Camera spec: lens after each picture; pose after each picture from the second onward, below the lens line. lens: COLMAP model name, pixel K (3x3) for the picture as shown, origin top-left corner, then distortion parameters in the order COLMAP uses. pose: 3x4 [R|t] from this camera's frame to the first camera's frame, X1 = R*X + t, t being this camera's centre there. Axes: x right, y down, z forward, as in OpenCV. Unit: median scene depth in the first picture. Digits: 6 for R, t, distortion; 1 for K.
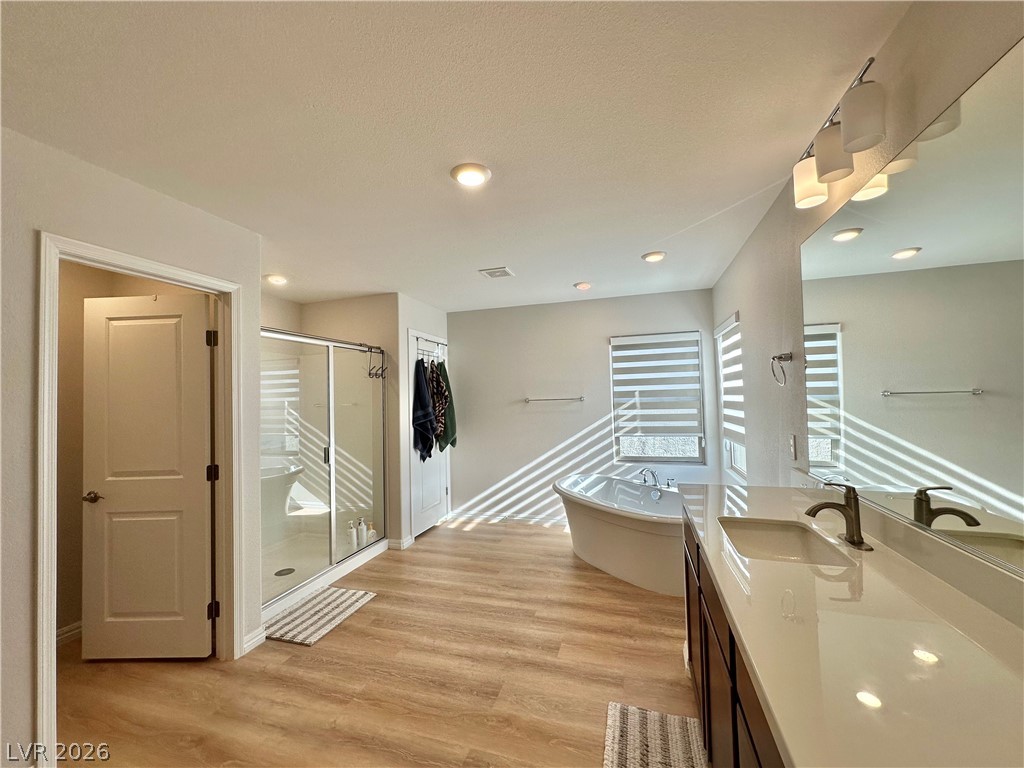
lens RADIAL K [[409.4, 0, 512.4], [0, 409.4, 382.8], [0, 0, 1]] dist [0.000554, -0.000177]
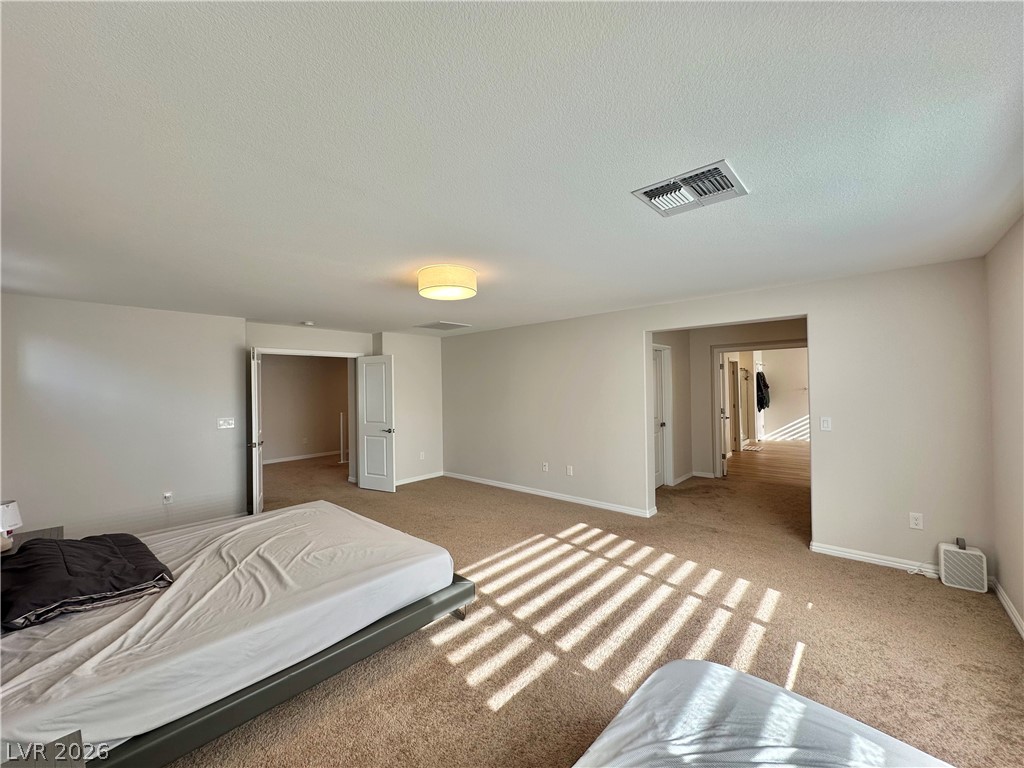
lens RADIAL K [[409.4, 0, 514.7], [0, 409.4, 380.9], [0, 0, 1]] dist [0.000554, -0.000177]
pose [[0.914122, 0.000111, -0.405440, -0.640195], [0.011906, 0.999561, 0.027118, -0.100803], [0.405265, -0.029617, 0.913719, -2.165612]]
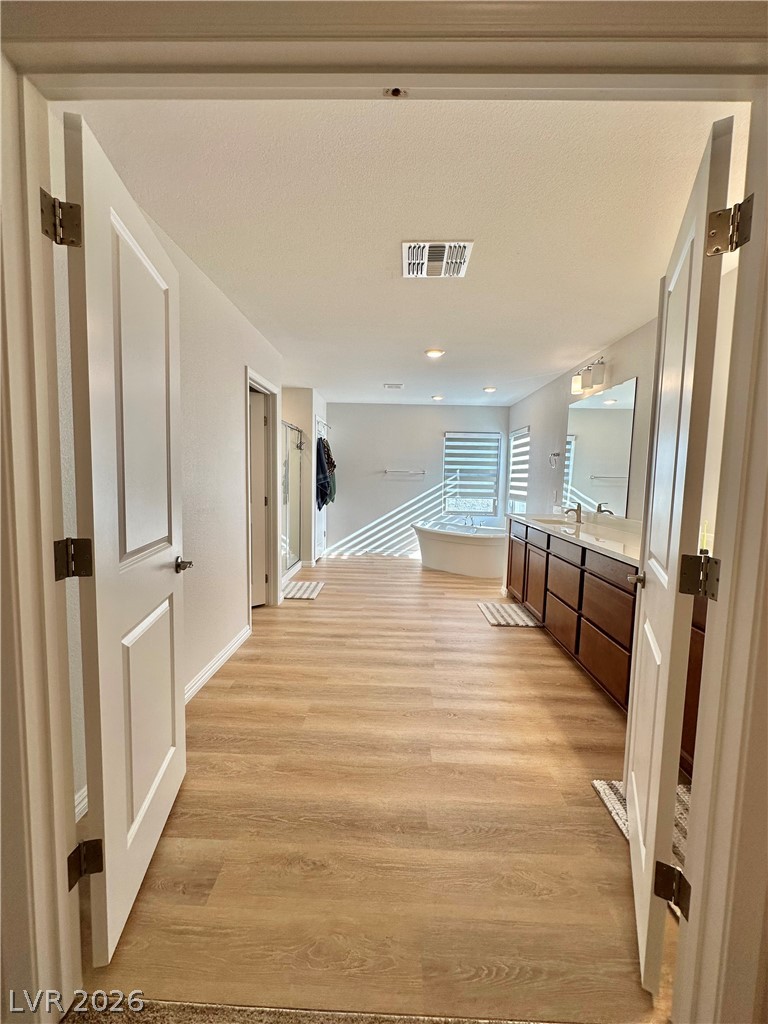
lens RADIAL K [[409.4, 0, 386.5], [0, 409.4, 509.6], [0, 0, 1]] dist [0.000554, -0.000177]
pose [[0.959810, 0.025713, 0.279469, -0.431739], [-0.057974, 0.992482, 0.107790, 0.024696], [-0.274596, -0.119660, 0.954085, -0.464755]]
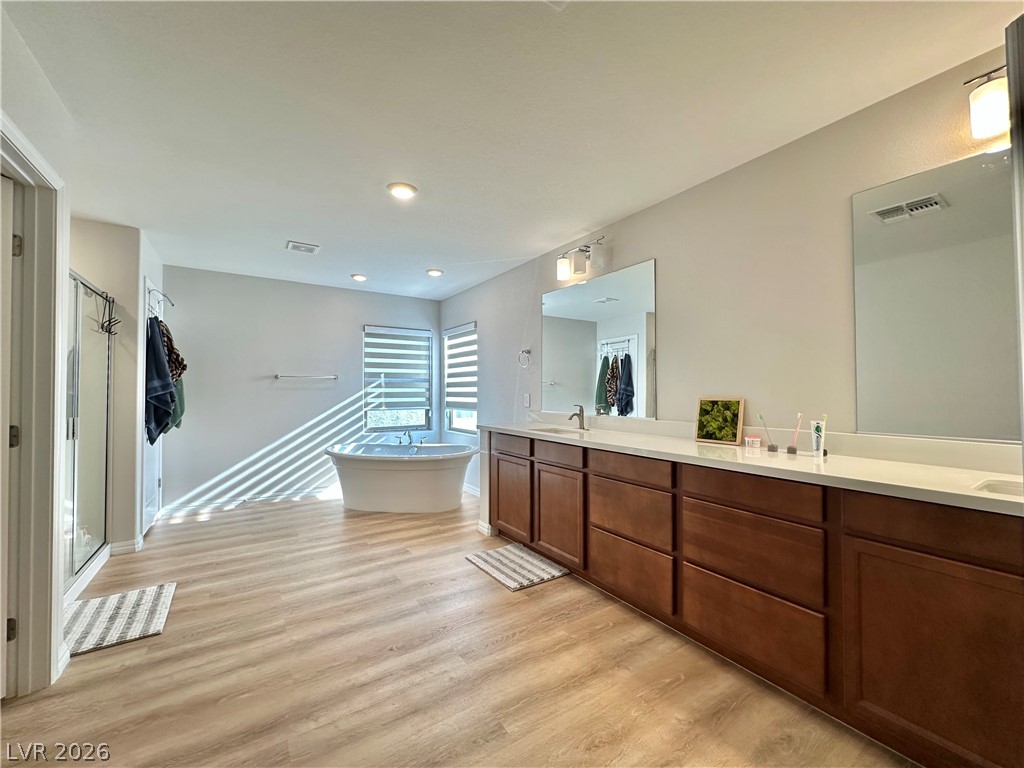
lens RADIAL K [[409.4, 0, 508.8], [0, 409.4, 382.8], [0, 0, 1]] dist [0.000554, -0.000177]
pose [[0.633538, 0.041427, 0.772602, -0.441410], [-0.042376, 0.998925, -0.018814, 0.063339], [-0.772551, -0.020821, 0.634612, -0.060495]]
